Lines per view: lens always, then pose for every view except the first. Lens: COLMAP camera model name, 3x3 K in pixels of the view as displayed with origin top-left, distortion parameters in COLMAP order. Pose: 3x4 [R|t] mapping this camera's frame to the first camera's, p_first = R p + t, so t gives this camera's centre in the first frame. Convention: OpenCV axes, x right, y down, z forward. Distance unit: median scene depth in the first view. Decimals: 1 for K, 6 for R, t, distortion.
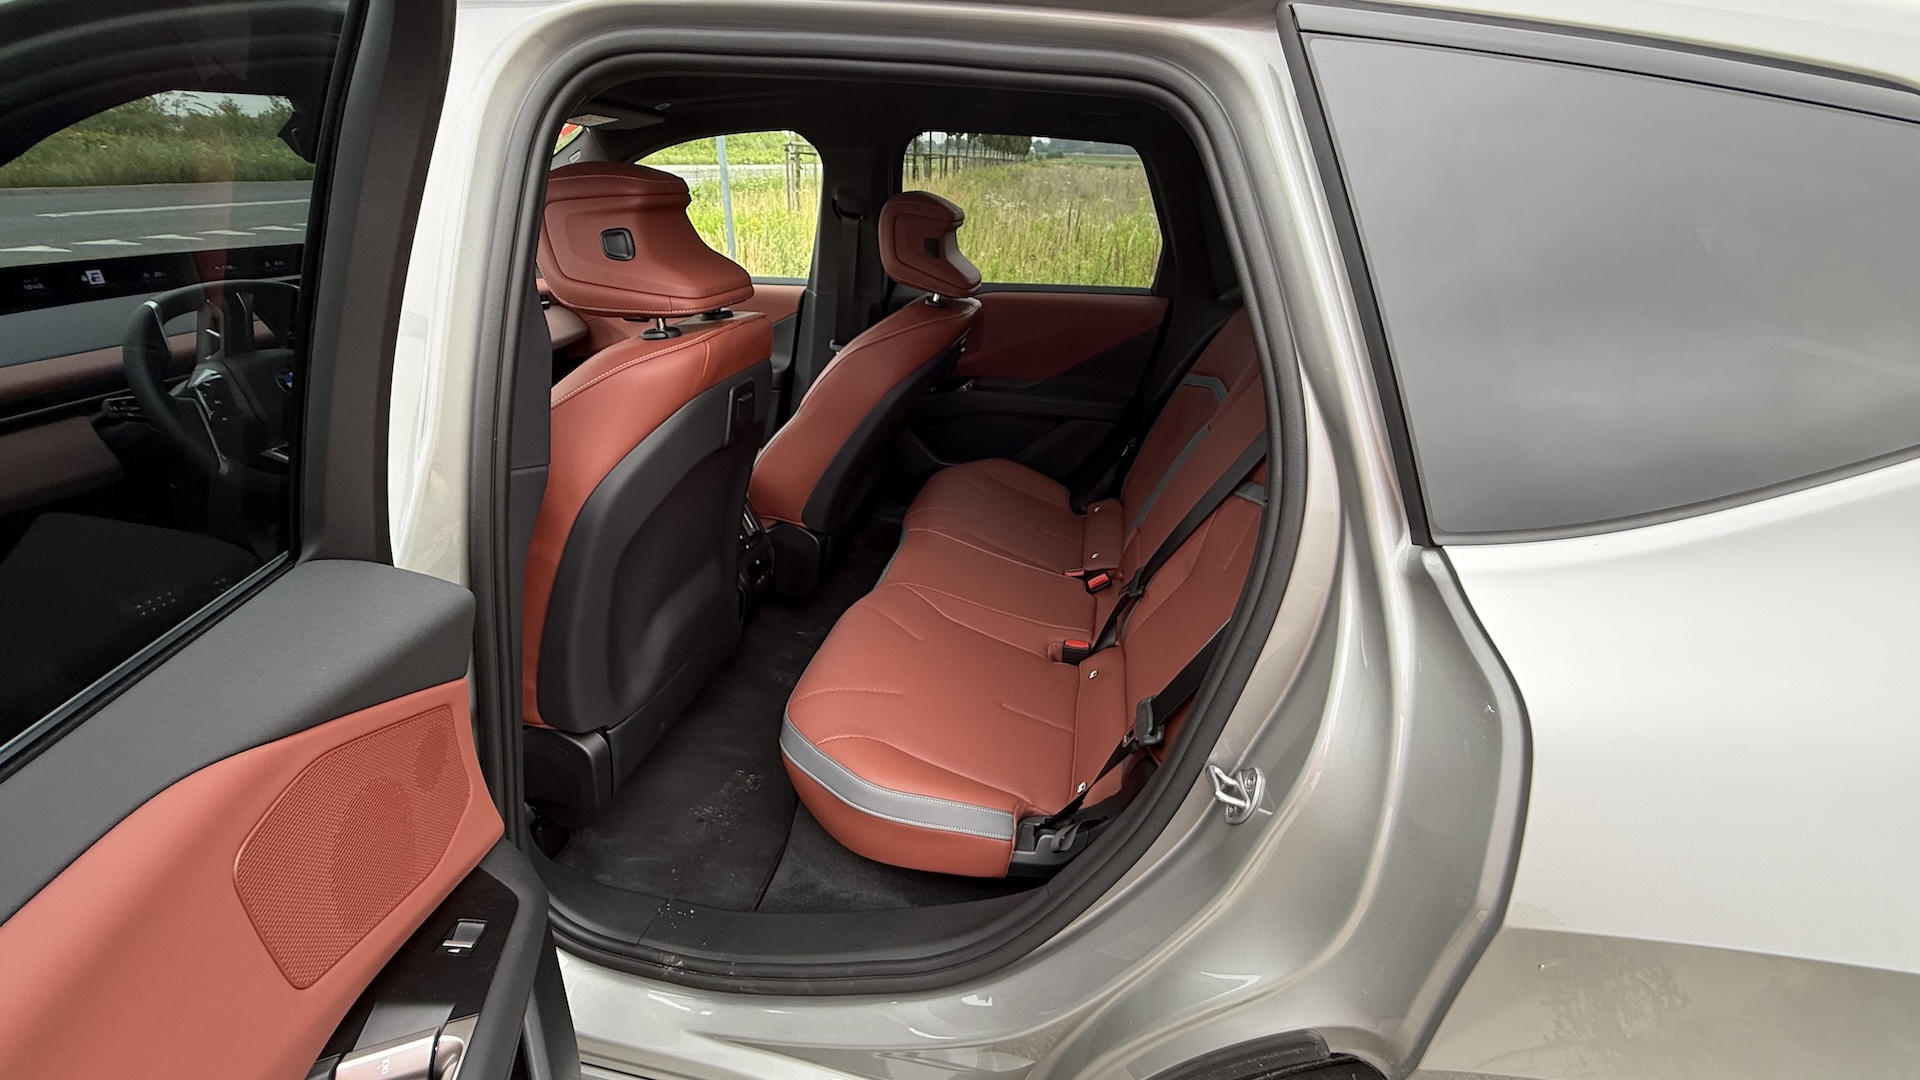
lens RADIAL K [[775.3, 0, 961.0], [0, 775.3, 535.4], [0, 0, 1]] dist [0.000667, 0.000336]
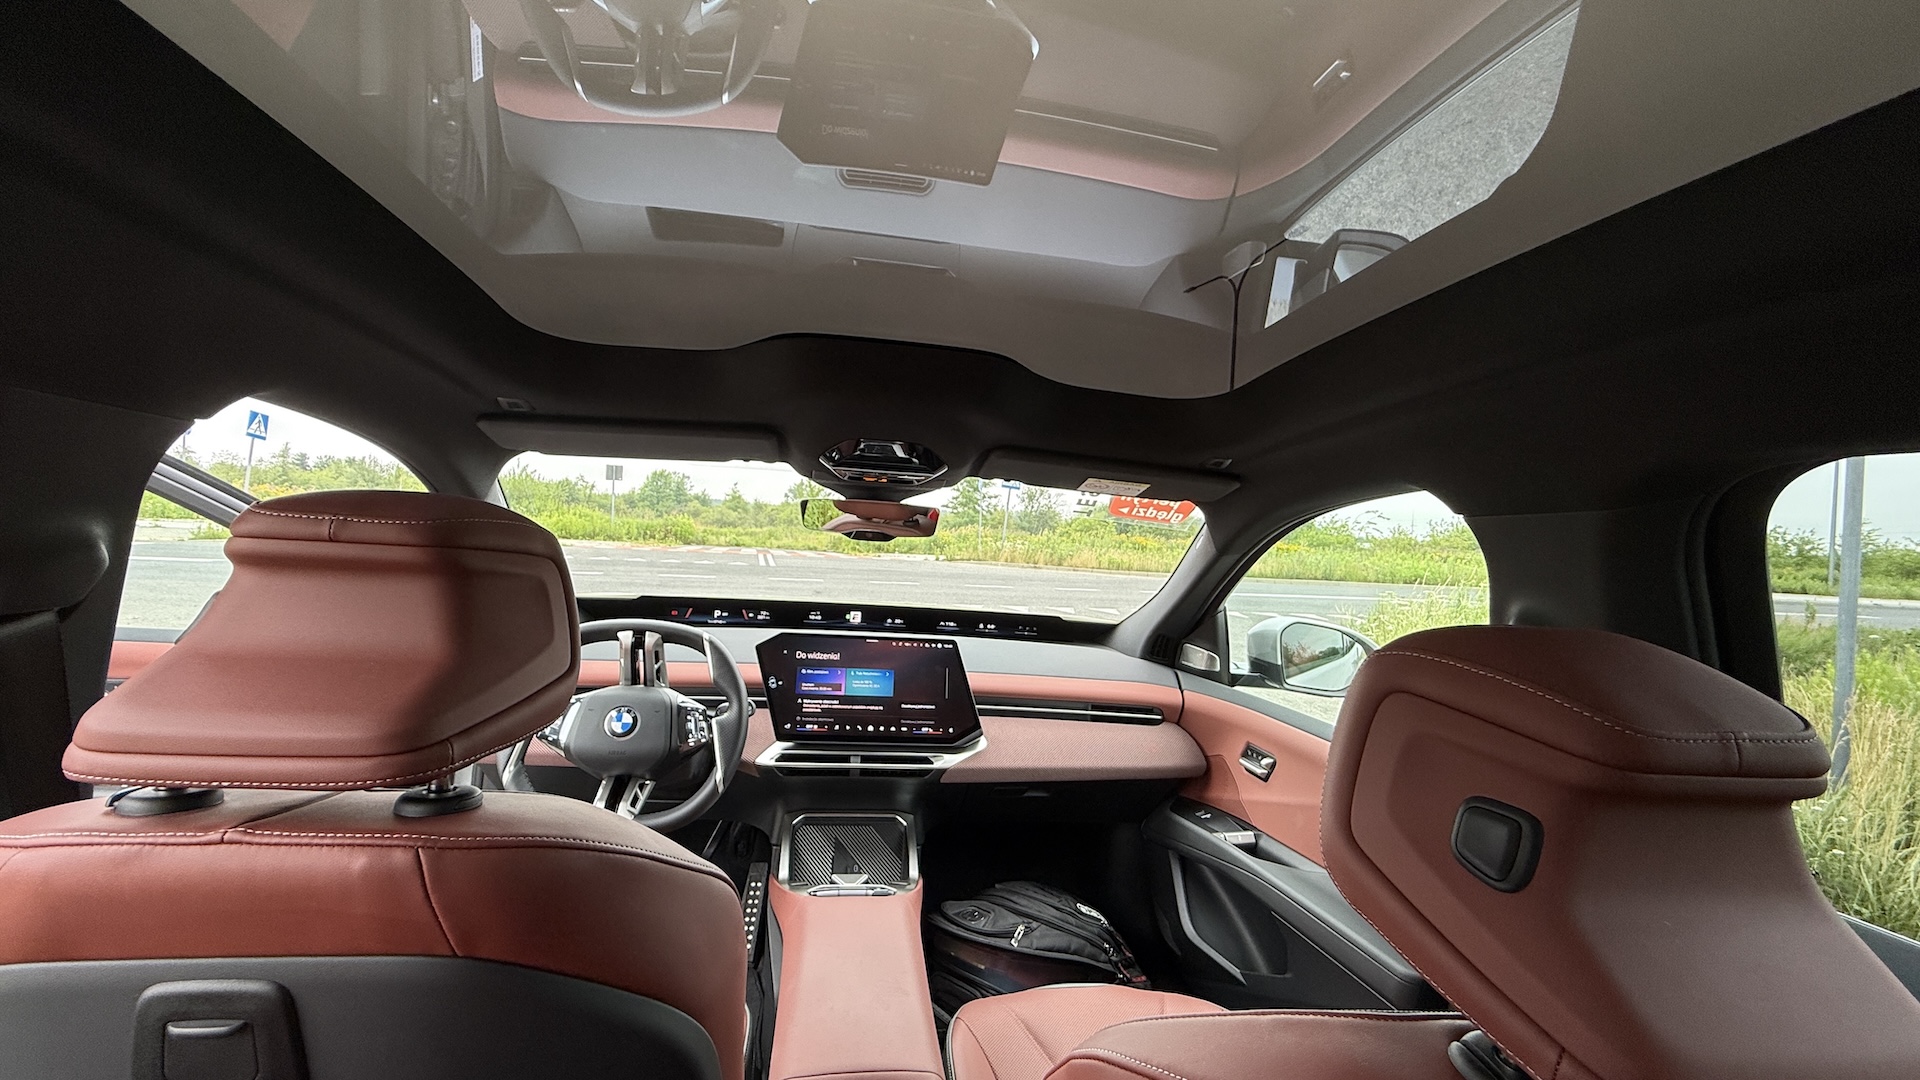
lens RADIAL K [[767.7, 0, 954.8], [0, 767.7, 533.5], [0, 0, 1]] dist [-0.000414, 0.000374]
pose [[0.334066, -0.004387, -0.942539, 0.126599], [-0.450562, 0.877594, -0.163778, -0.325209], [0.827885, 0.479385, 0.291198, 0.714301]]
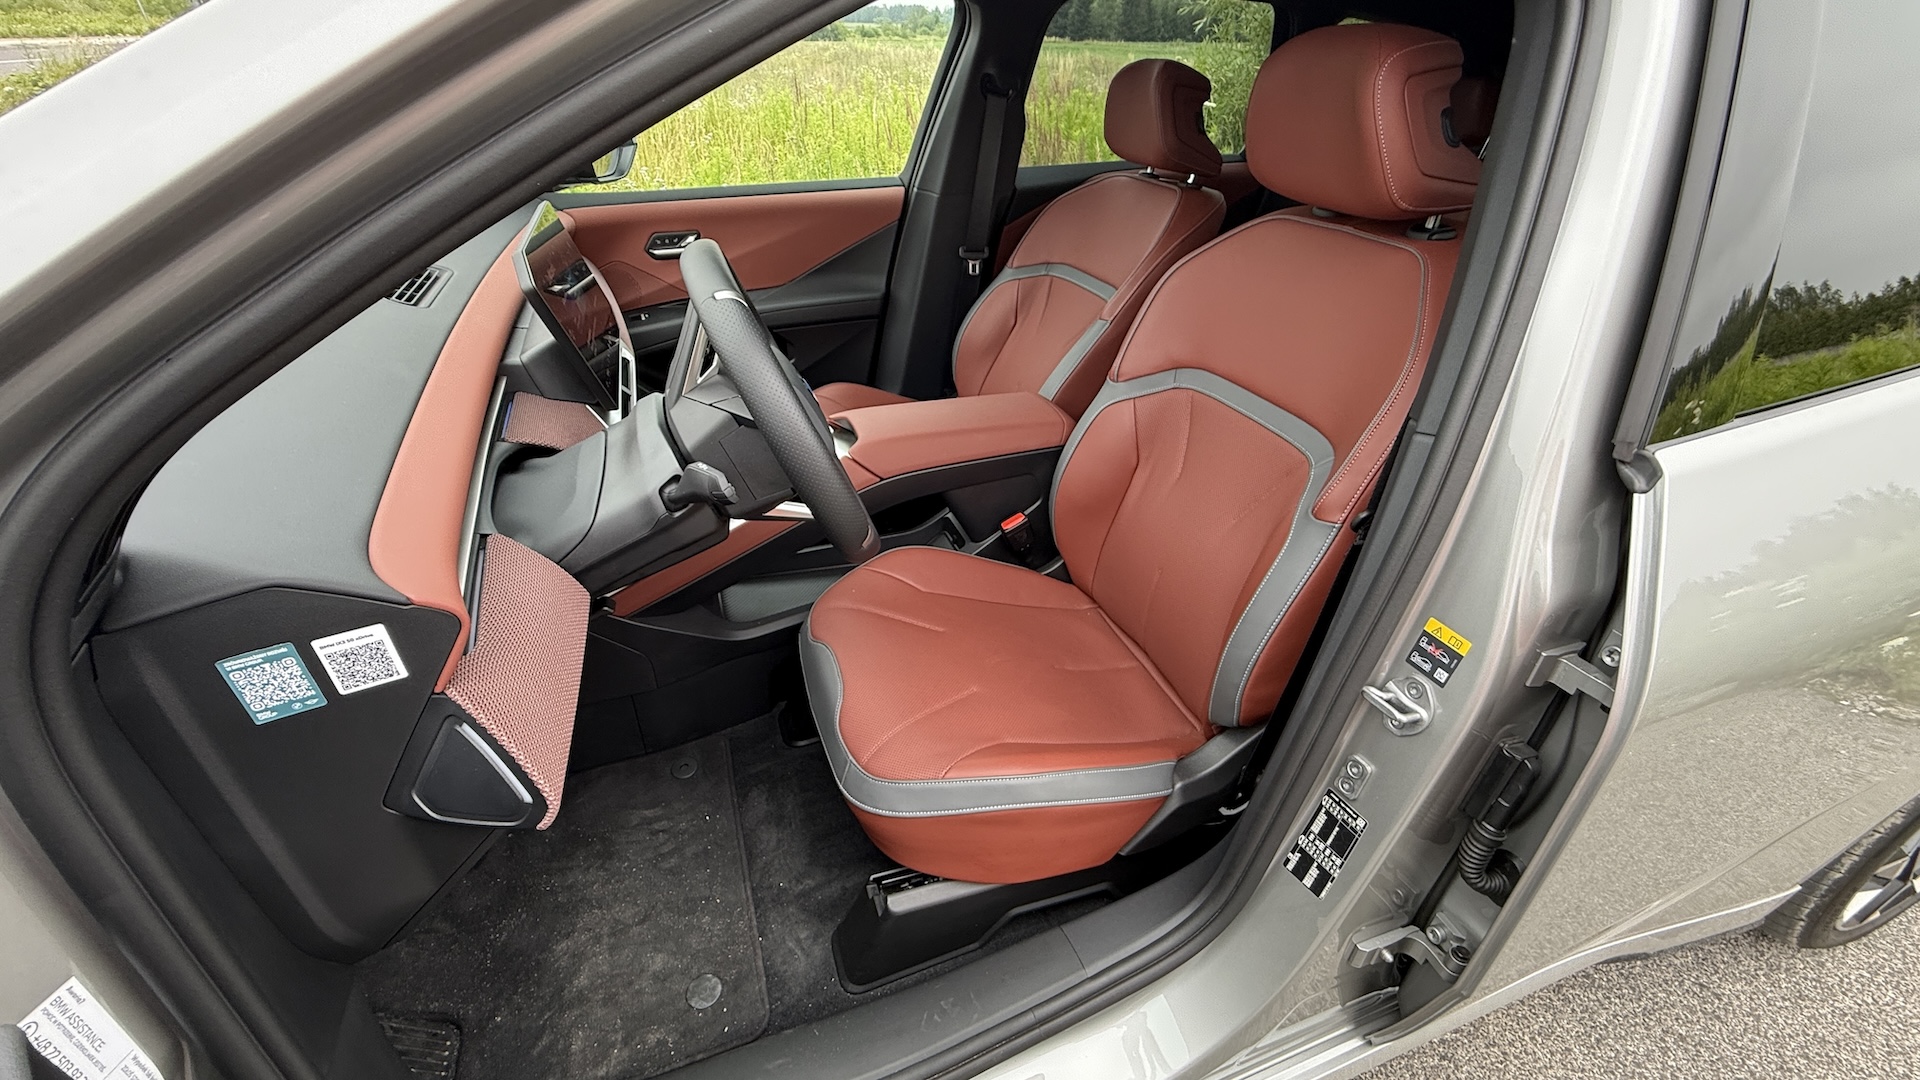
lens RADIAL K [[773.3, 0, 956.2], [0, 773.3, 532.6], [0, 0, 1]] dist [-0.001107, -0.000021]
pose [[0.855064, -0.290812, 0.429295, -0.799841], [0.231459, 0.954925, 0.185865, -0.136387], [-0.463996, -0.059563, 0.883833, 0.273942]]
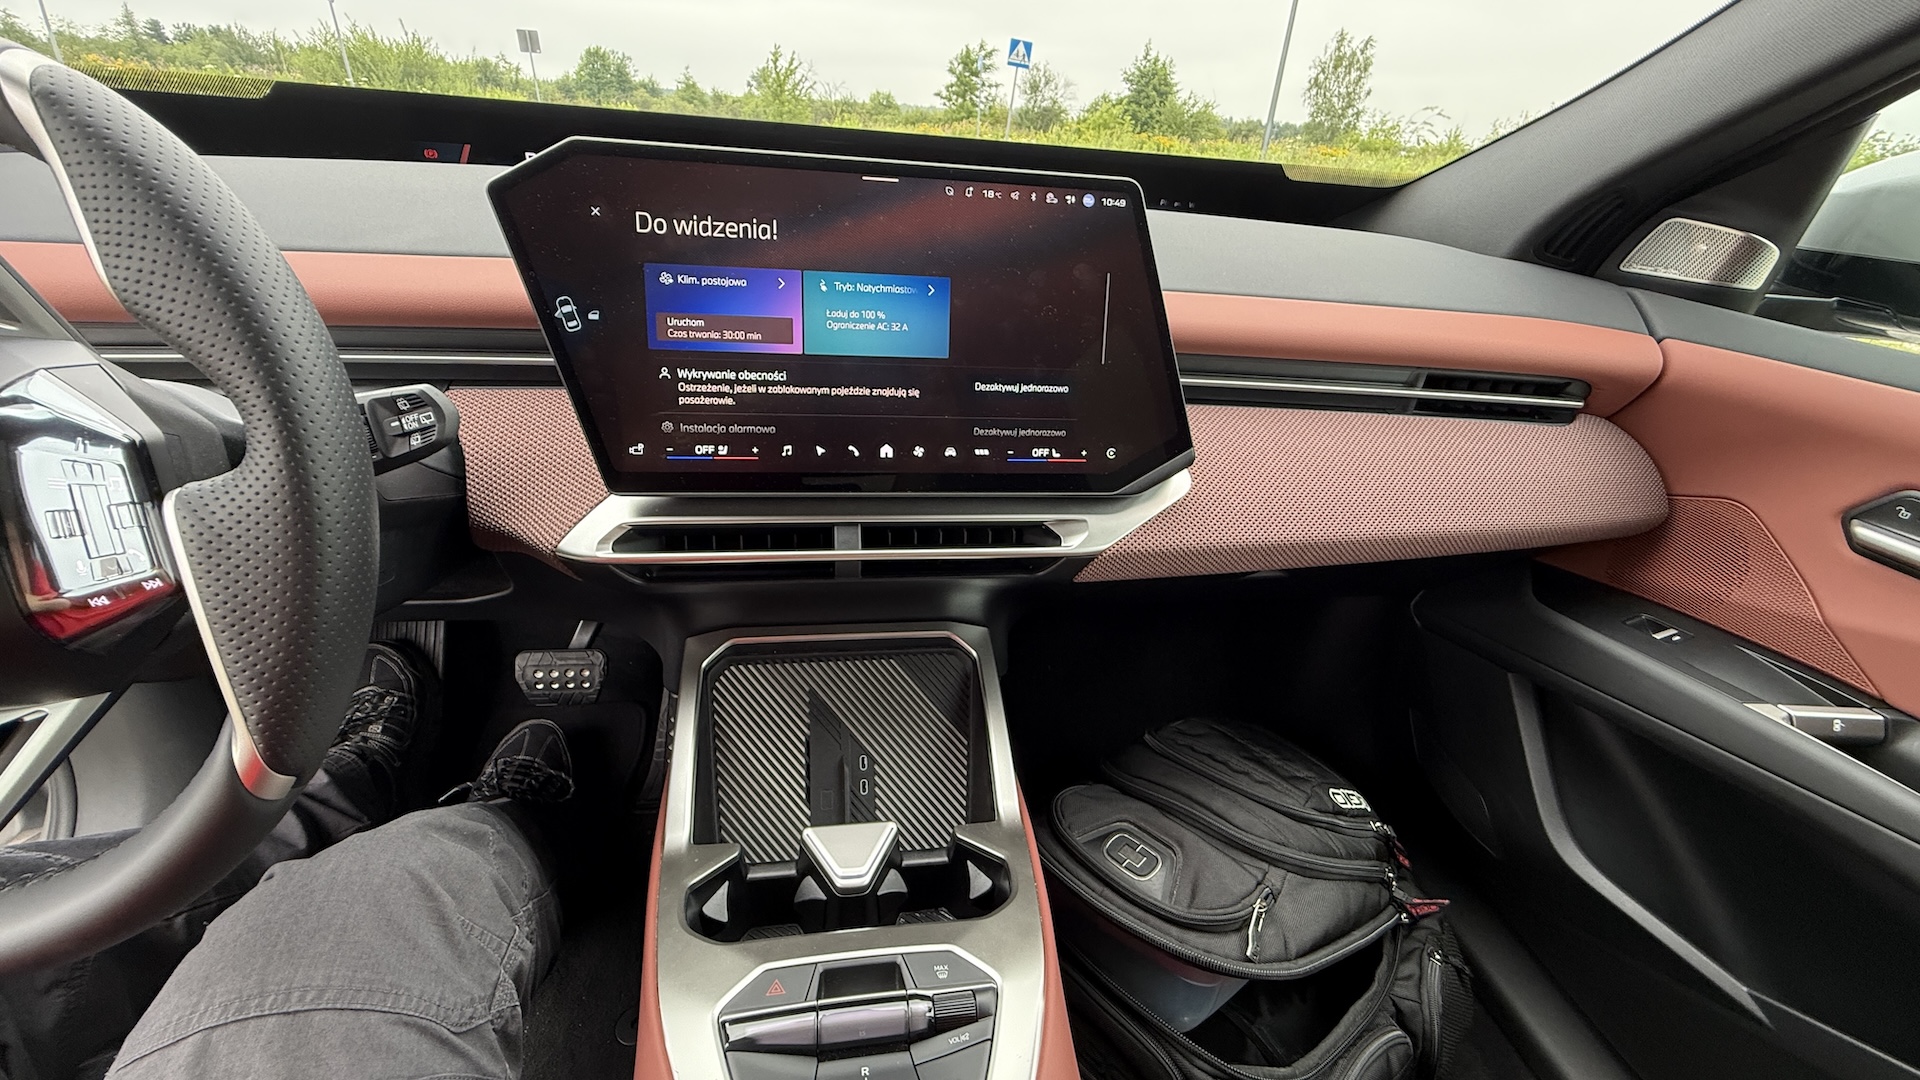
lens RADIAL K [[770.1, 0, 954.7], [0, 770.1, 533.0], [0, 0, 1]] dist [-0.000201, -0.000264]
pose [[0.344604, 0.427803, -0.835603, -0.451333], [-0.455121, 0.854654, 0.249864, -0.291101], [0.821044, 0.294196, 0.489220, 0.878308]]
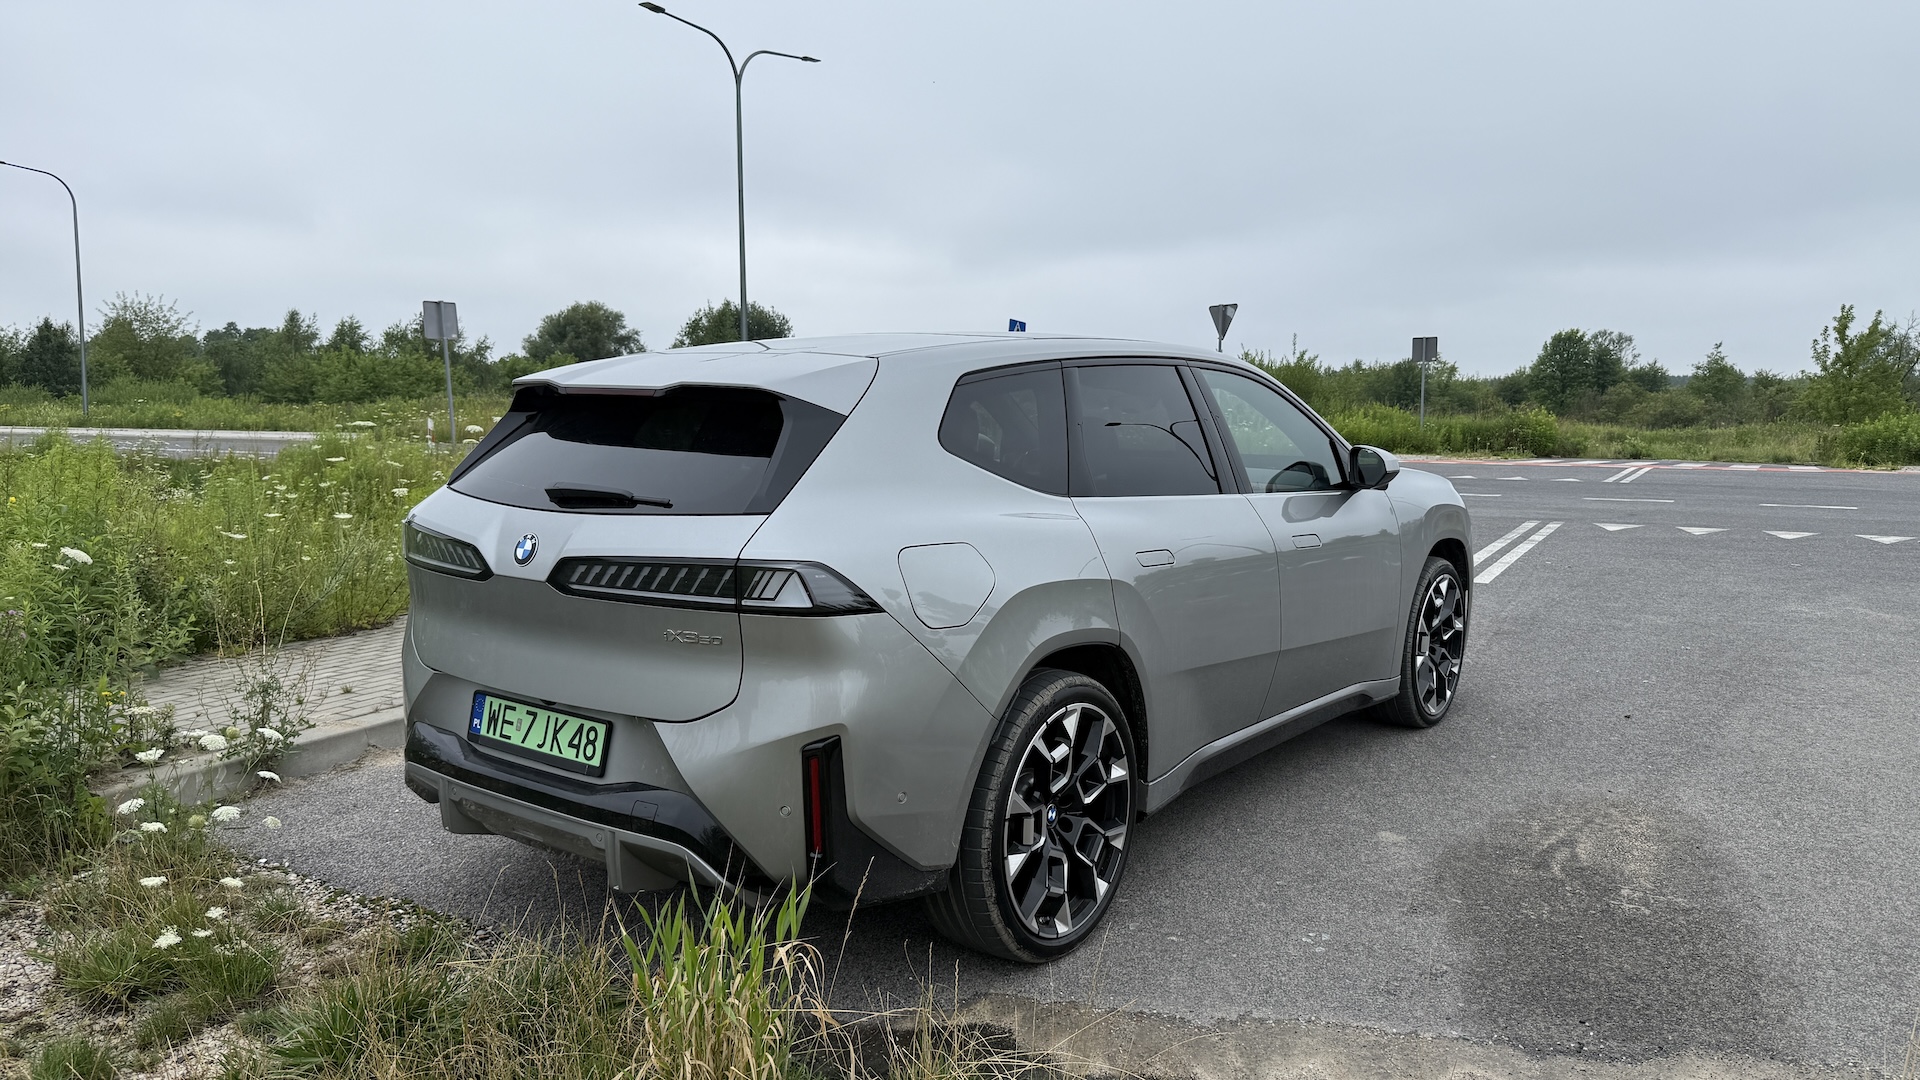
lens RADIAL K [[1360.8, 0, 963.3], [0, 1360.8, 531.5], [0, 0, 1]] dist [0.065197, -0.077084]
pose [[-0.437181, 0.052063, -0.897865, 2.550196], [-0.407370, 0.878579, 0.249298, -0.822983], [0.801824, 0.474752, -0.362889, 1.895312]]
